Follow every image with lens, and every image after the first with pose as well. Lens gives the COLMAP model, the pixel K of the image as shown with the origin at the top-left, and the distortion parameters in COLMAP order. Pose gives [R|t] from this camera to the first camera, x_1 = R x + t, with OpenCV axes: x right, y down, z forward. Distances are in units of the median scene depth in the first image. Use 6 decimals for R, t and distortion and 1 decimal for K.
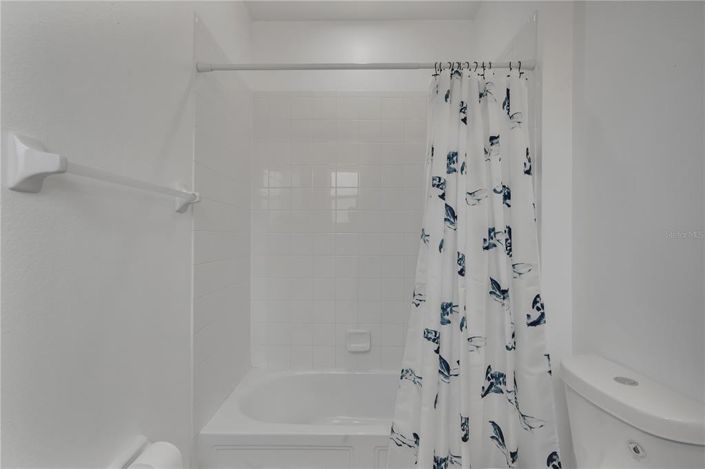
lens RADIAL K [[320.4, 0, 351.3], [0, 320.4, 236.1], [0, 0, 1]] dist [-0.001733, 0.000800]
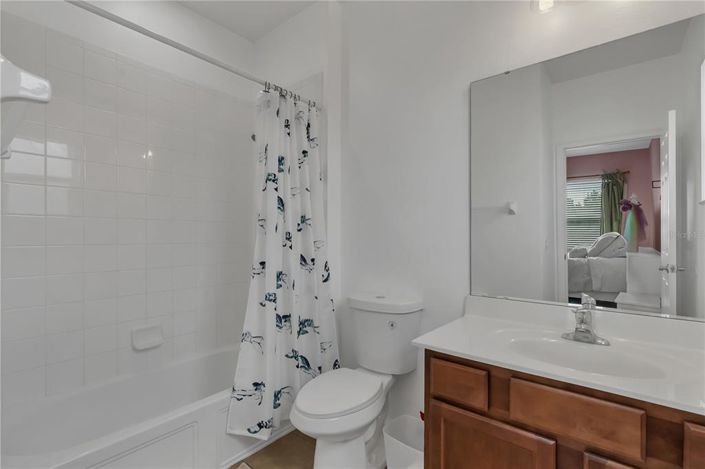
lens RADIAL K [[320.4, 0, 358.0], [0, 320.4, 234.8], [0, 0, 1]] dist [-0.001733, 0.000800]
pose [[0.620936, 0.001503, 0.783860, -0.513861], [-0.001390, 0.999999, -0.000816, 0.058380], [-0.783860, -0.000583, 0.620937, -0.057323]]
